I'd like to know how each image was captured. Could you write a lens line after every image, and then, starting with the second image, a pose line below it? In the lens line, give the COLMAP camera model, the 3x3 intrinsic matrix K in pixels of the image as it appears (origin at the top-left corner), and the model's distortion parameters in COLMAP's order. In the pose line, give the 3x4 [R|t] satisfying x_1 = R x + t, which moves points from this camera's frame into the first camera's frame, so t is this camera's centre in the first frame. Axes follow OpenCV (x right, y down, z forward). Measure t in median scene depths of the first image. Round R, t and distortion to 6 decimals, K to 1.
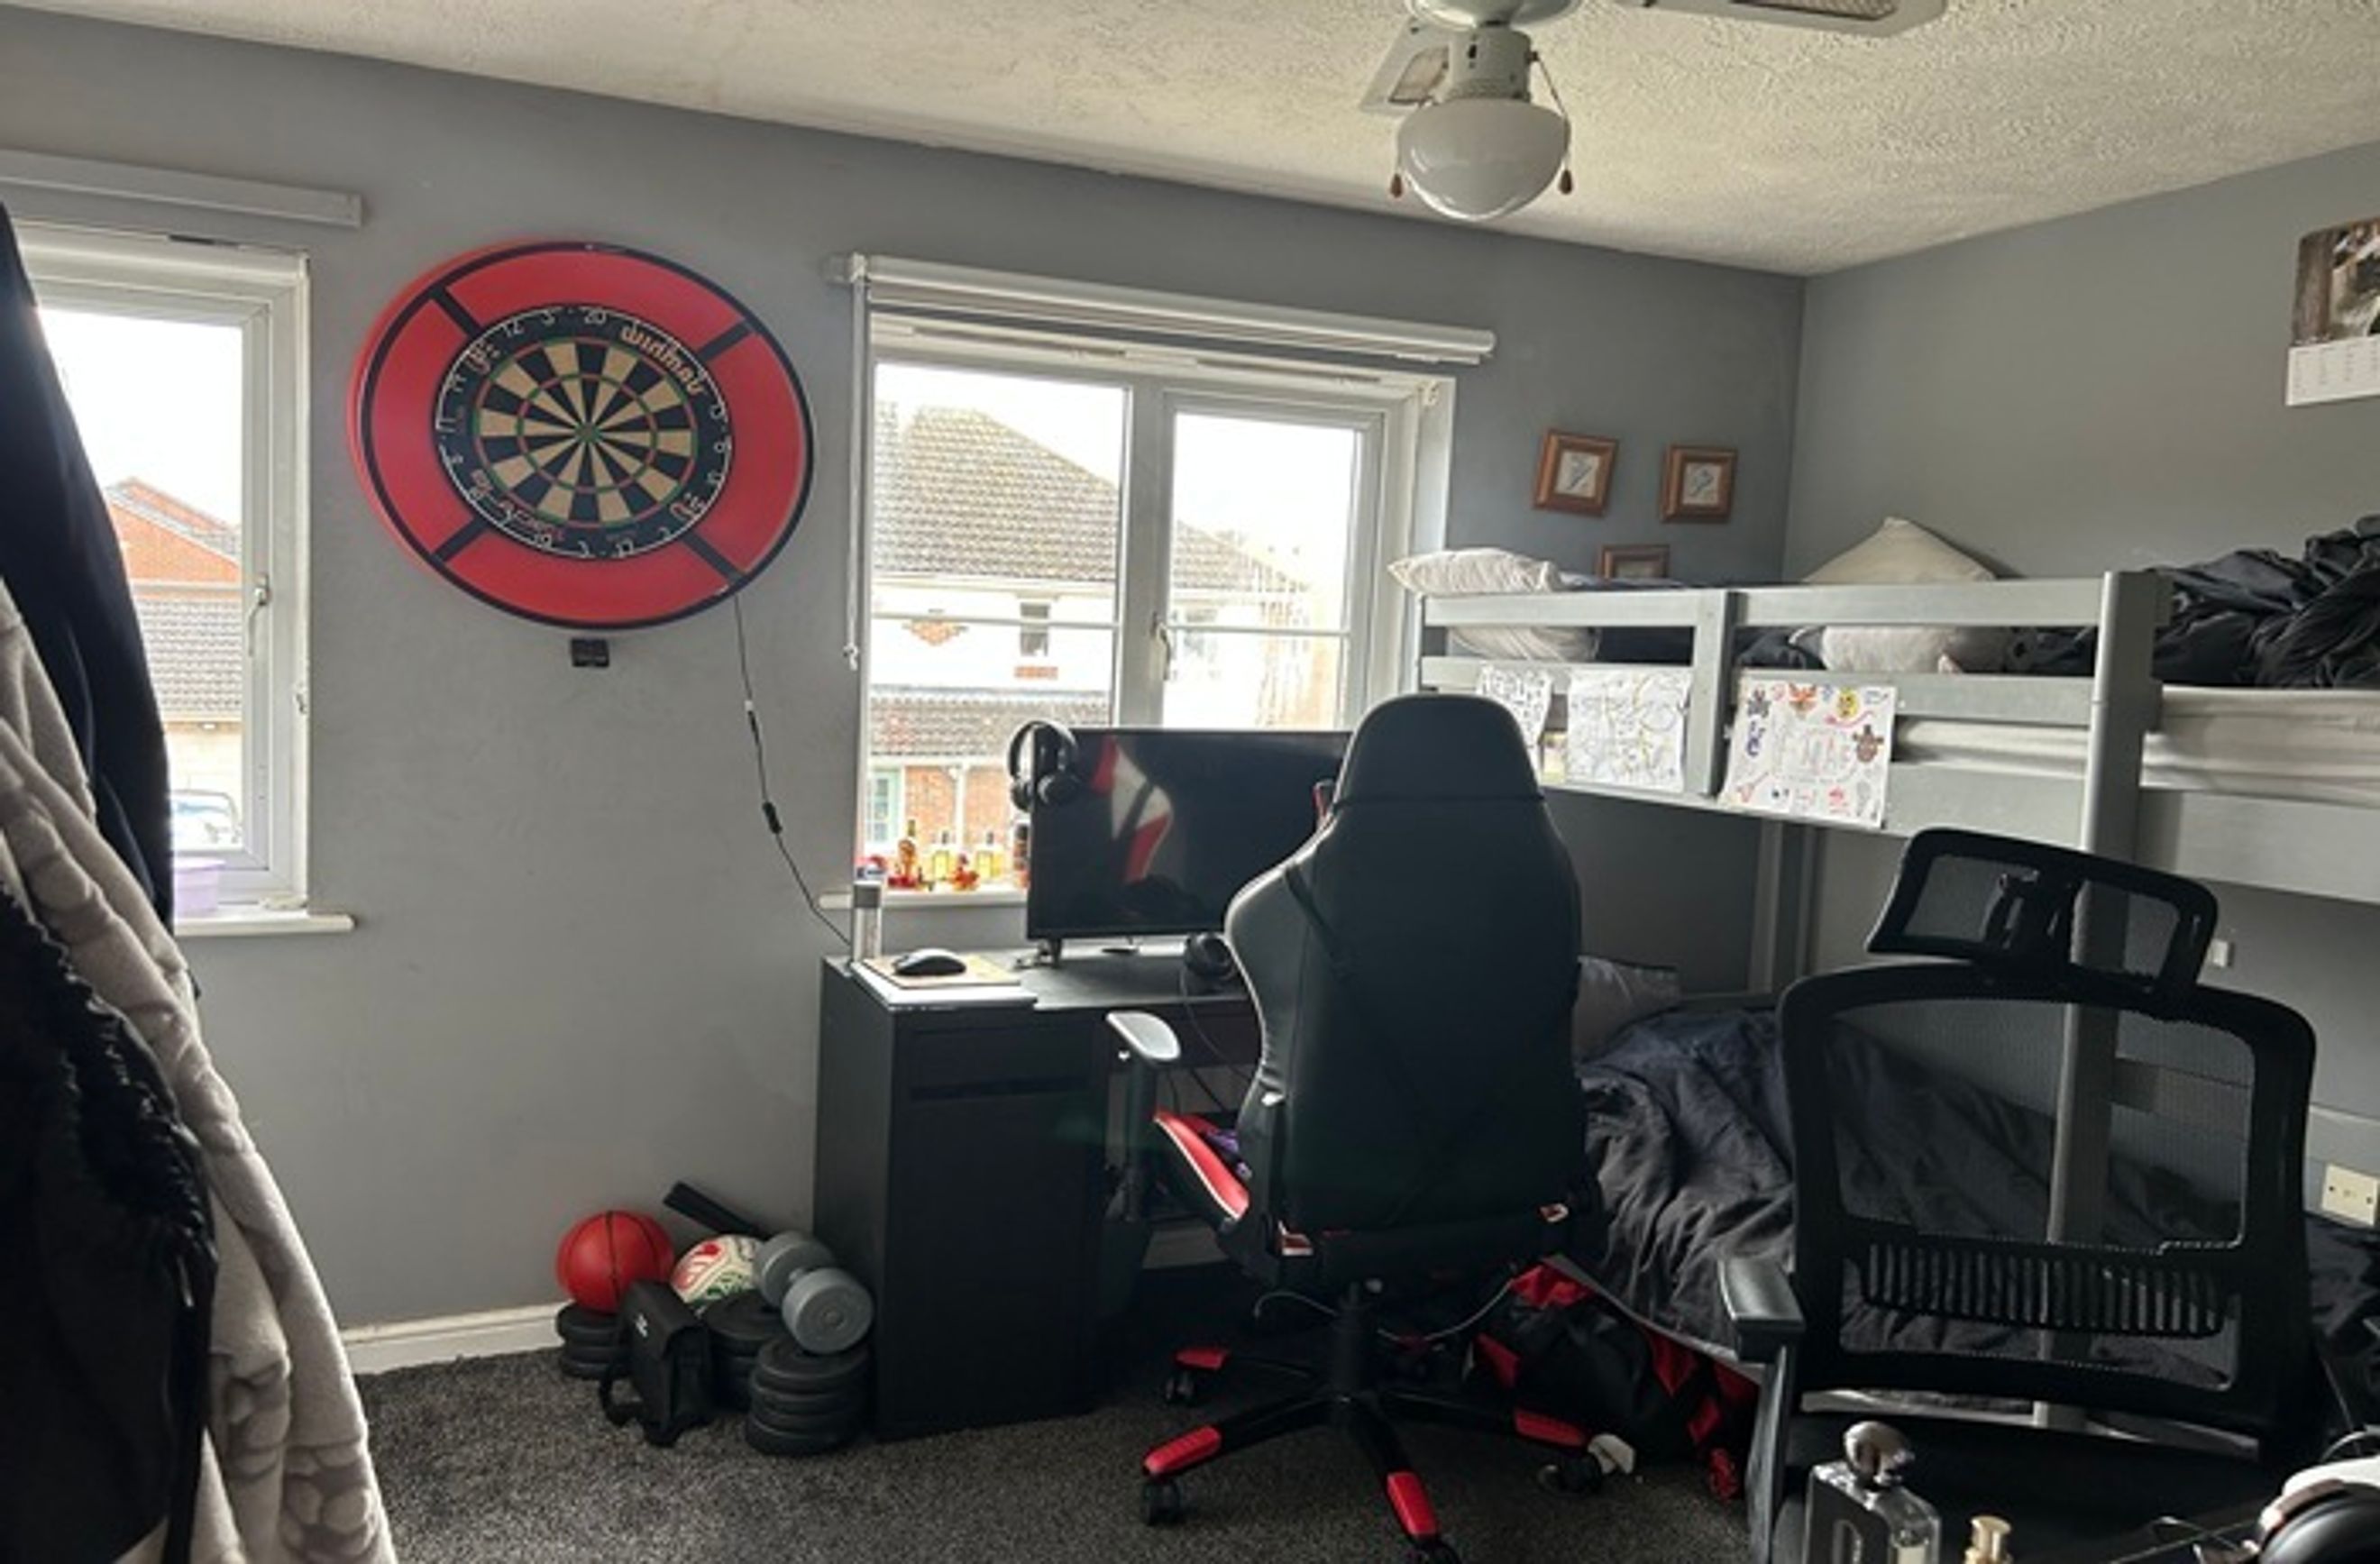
lens RADIAL K [[1745.3, 0, 1194.1], [0, 1745.3, 823.8], [0, 0, 1]] dist [-0.007099, -0.004072]
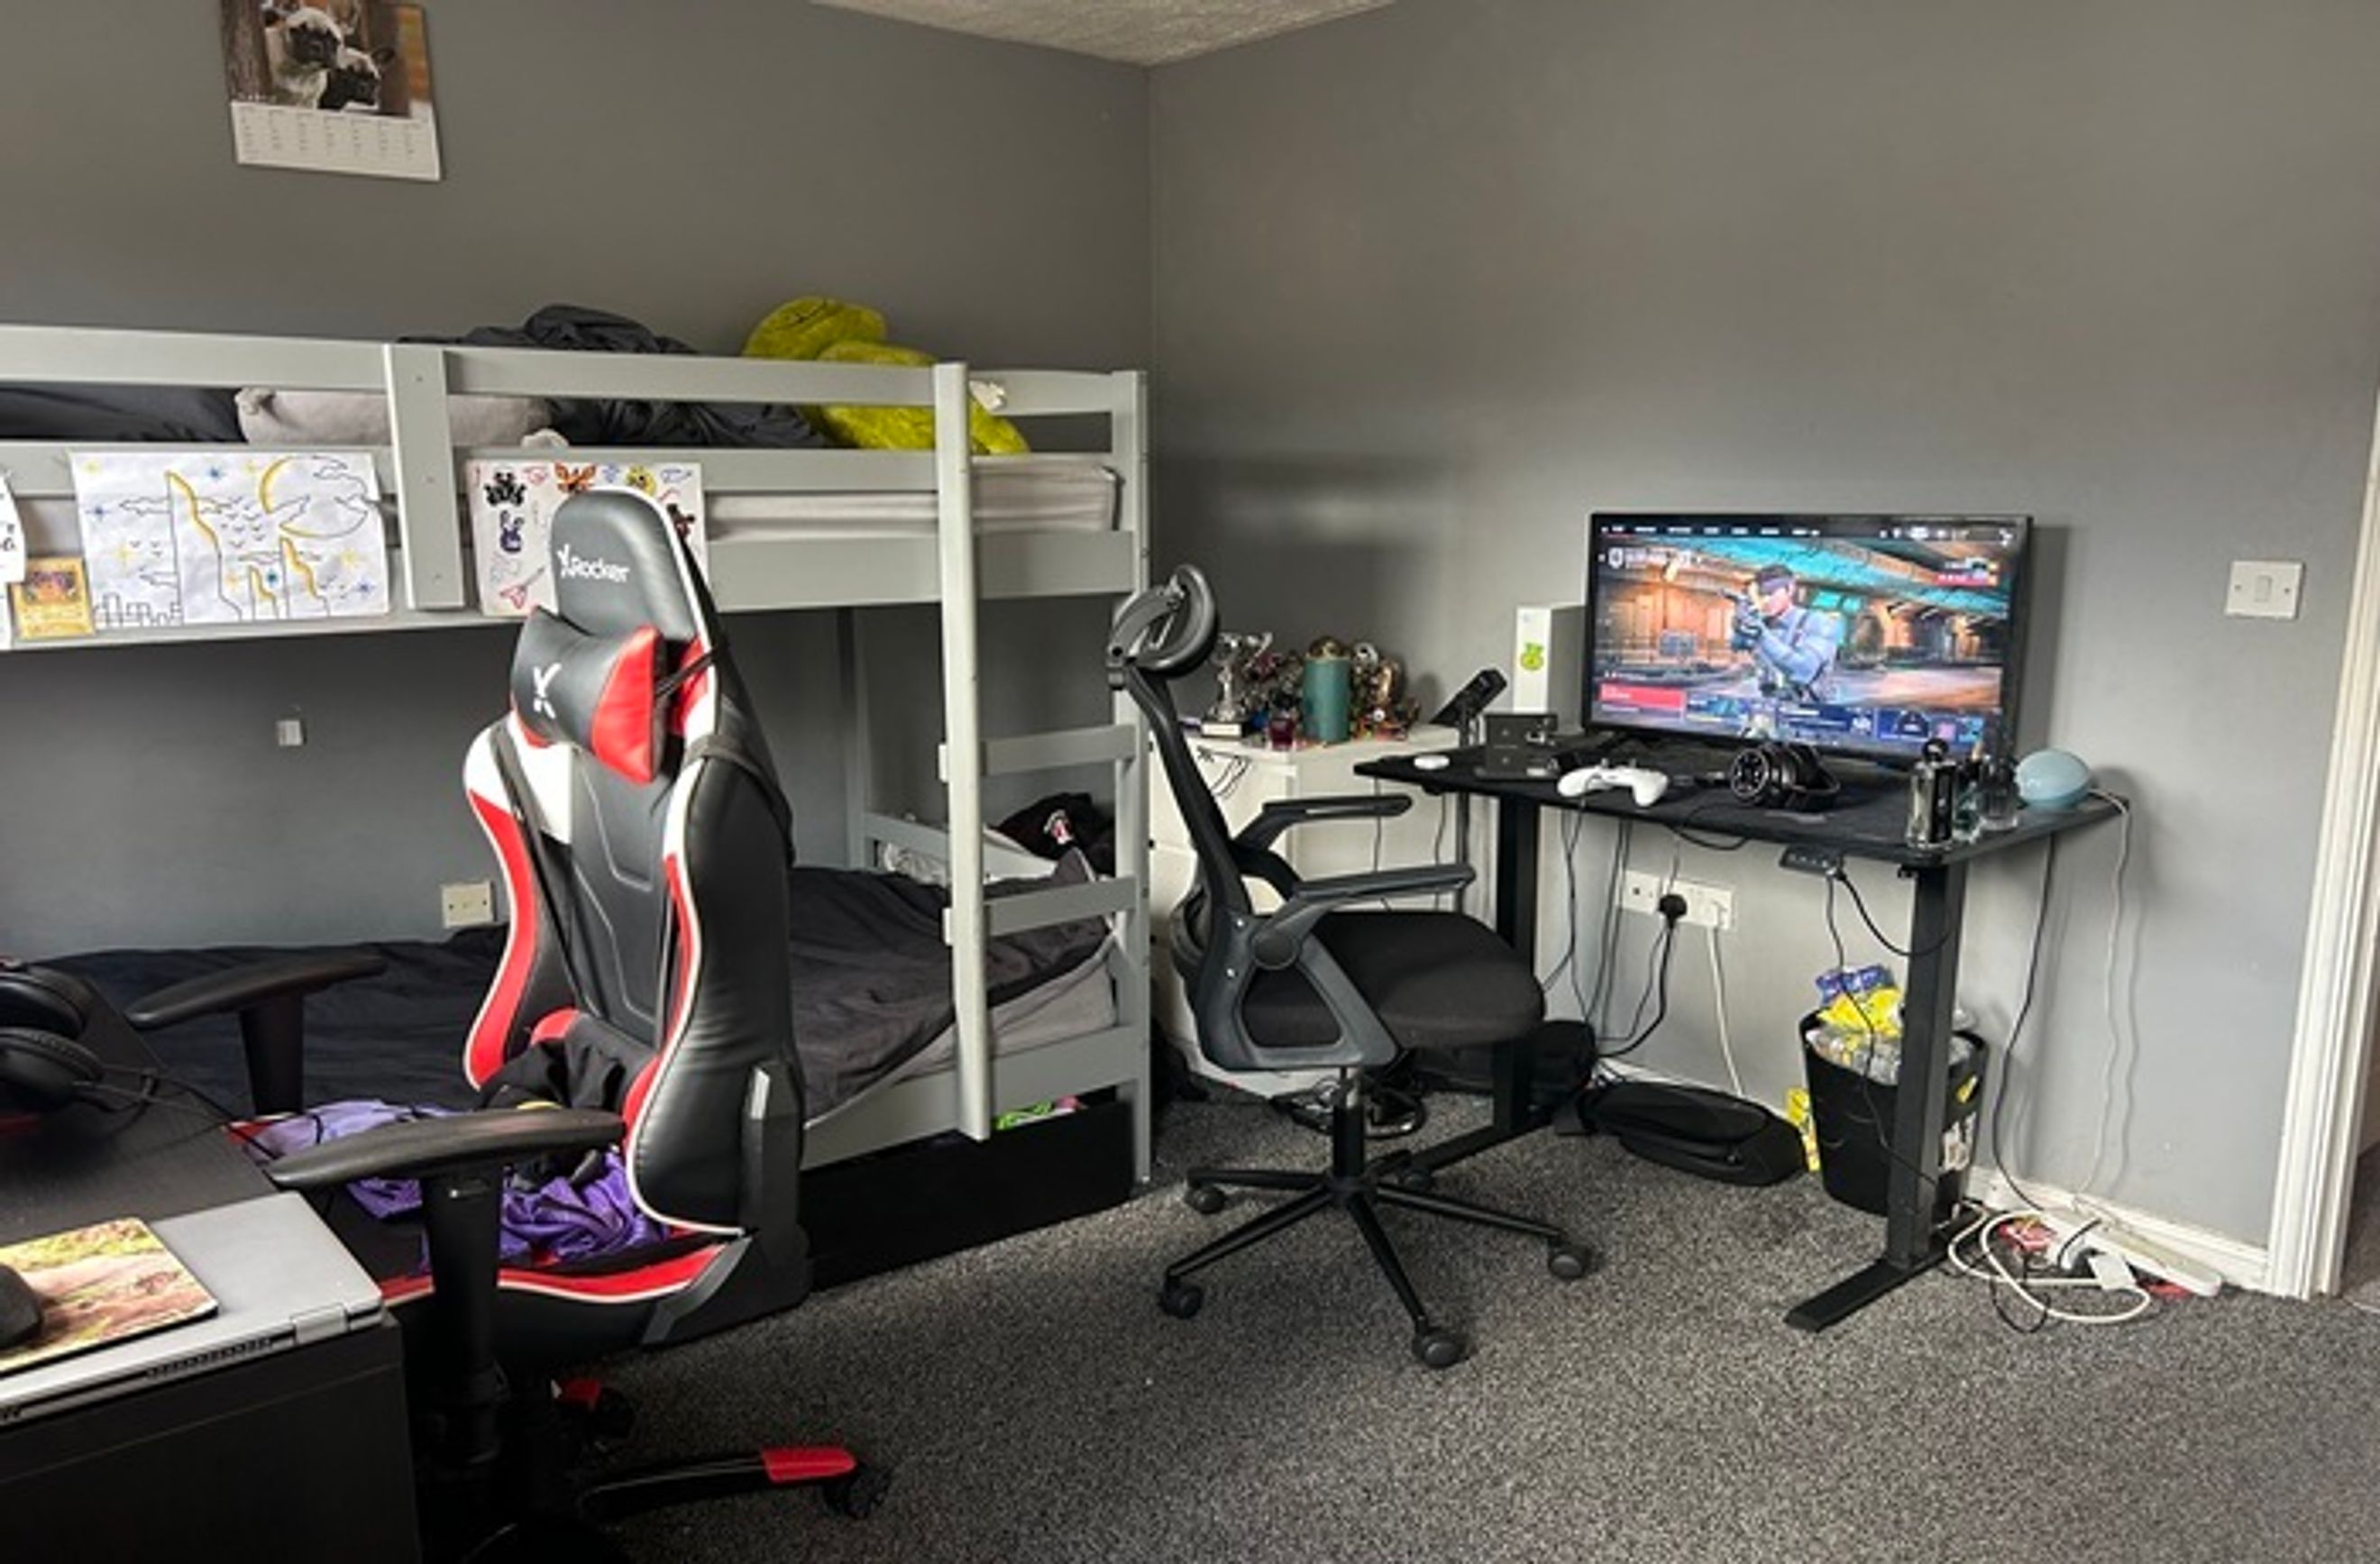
lens RADIAL K [[1745.3, 0, 1194.1], [0, 1745.3, 823.8], [0, 0, 1]] dist [-0.007099, -0.004072]
pose [[-0.261719, -0.220849, 0.939537, -0.589012], [0.085304, 0.964365, 0.250447, -0.095374], [-0.961367, 0.145693, -0.233553, 0.897404]]
